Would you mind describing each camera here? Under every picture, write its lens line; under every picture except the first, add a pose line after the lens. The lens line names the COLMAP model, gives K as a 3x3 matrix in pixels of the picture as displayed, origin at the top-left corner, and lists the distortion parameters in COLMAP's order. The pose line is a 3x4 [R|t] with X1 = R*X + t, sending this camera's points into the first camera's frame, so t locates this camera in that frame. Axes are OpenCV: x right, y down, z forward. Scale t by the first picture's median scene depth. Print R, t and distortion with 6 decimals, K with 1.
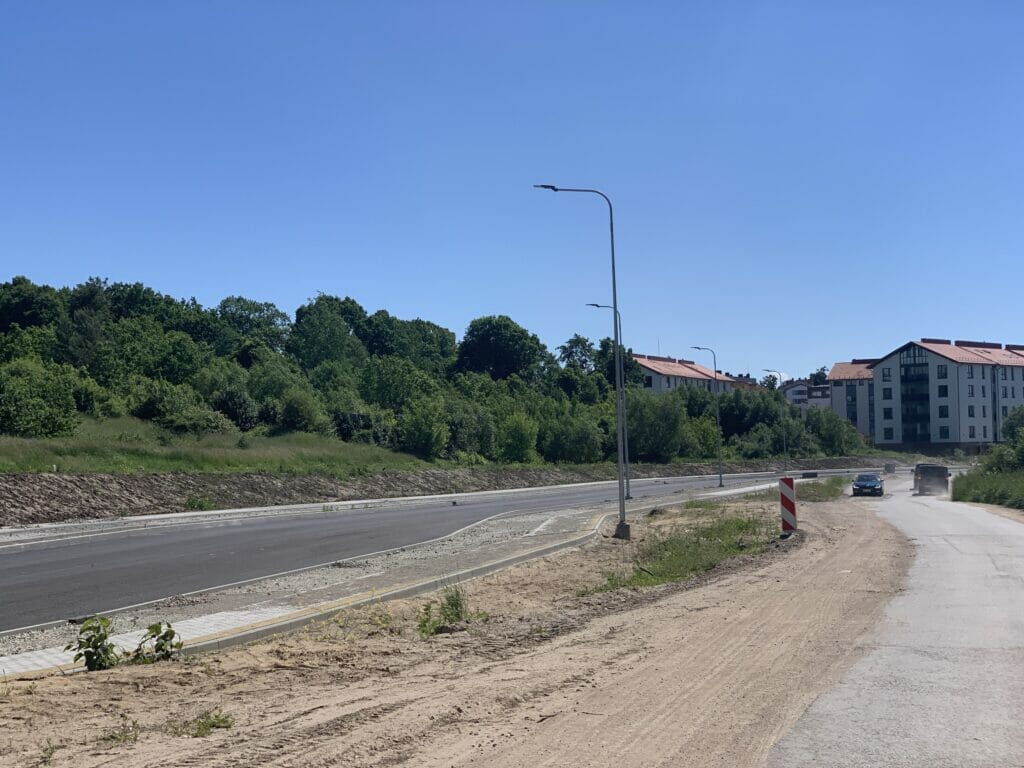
lens RADIAL K [[1523.5, 0, 518.6], [0, 1523.5, 391.2], [0, 0, 1]] dist [-0.032043, 0.000000]
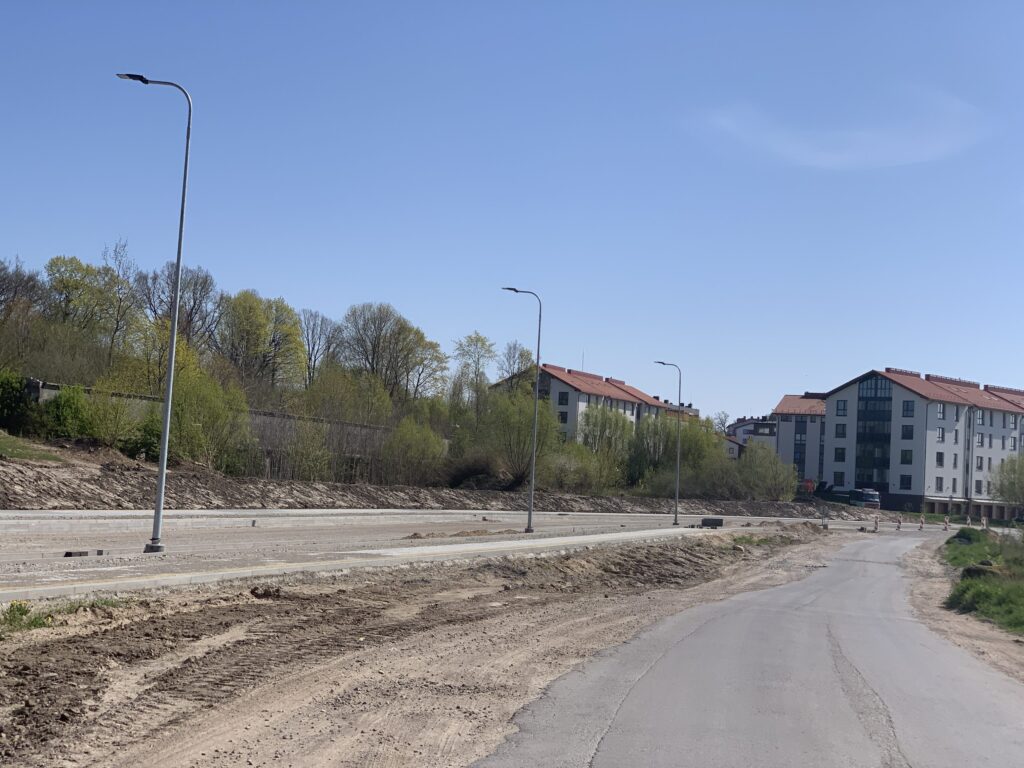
lens RADIAL K [[1523.5, 0, 507.8], [0, 1523.5, 381.1], [0, 0, 1]] dist [-0.032043, 0.000000]
pose [[0.997118, 0.074140, 0.016083, 0.045727], [-0.073736, 0.996979, -0.024390, 0.008277], [-0.017843, 0.023134, 0.999573, 0.171707]]
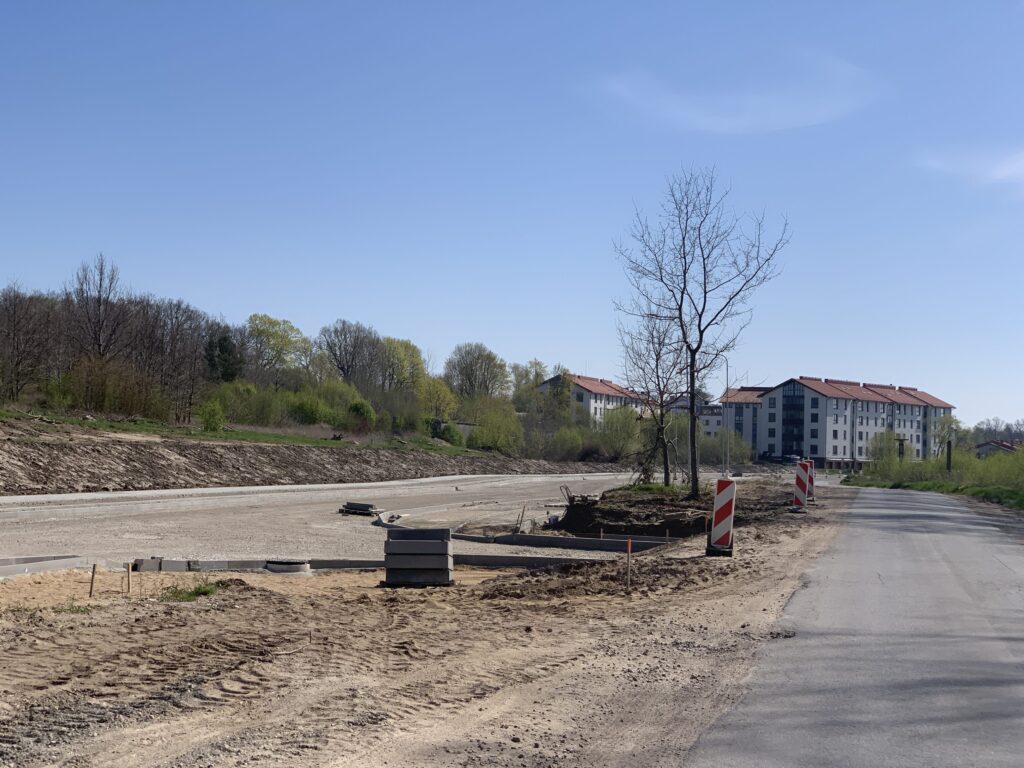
lens RADIAL K [[1523.5, 0, 508.1], [0, 1523.5, 380.8], [0, 0, 1]] dist [-0.032043, 0.000000]
pose [[0.995188, 0.050239, 0.084120, -0.090902], [-0.049778, 0.998732, -0.007573, -0.008511], [-0.084394, 0.003349, 0.996427, -0.269539]]
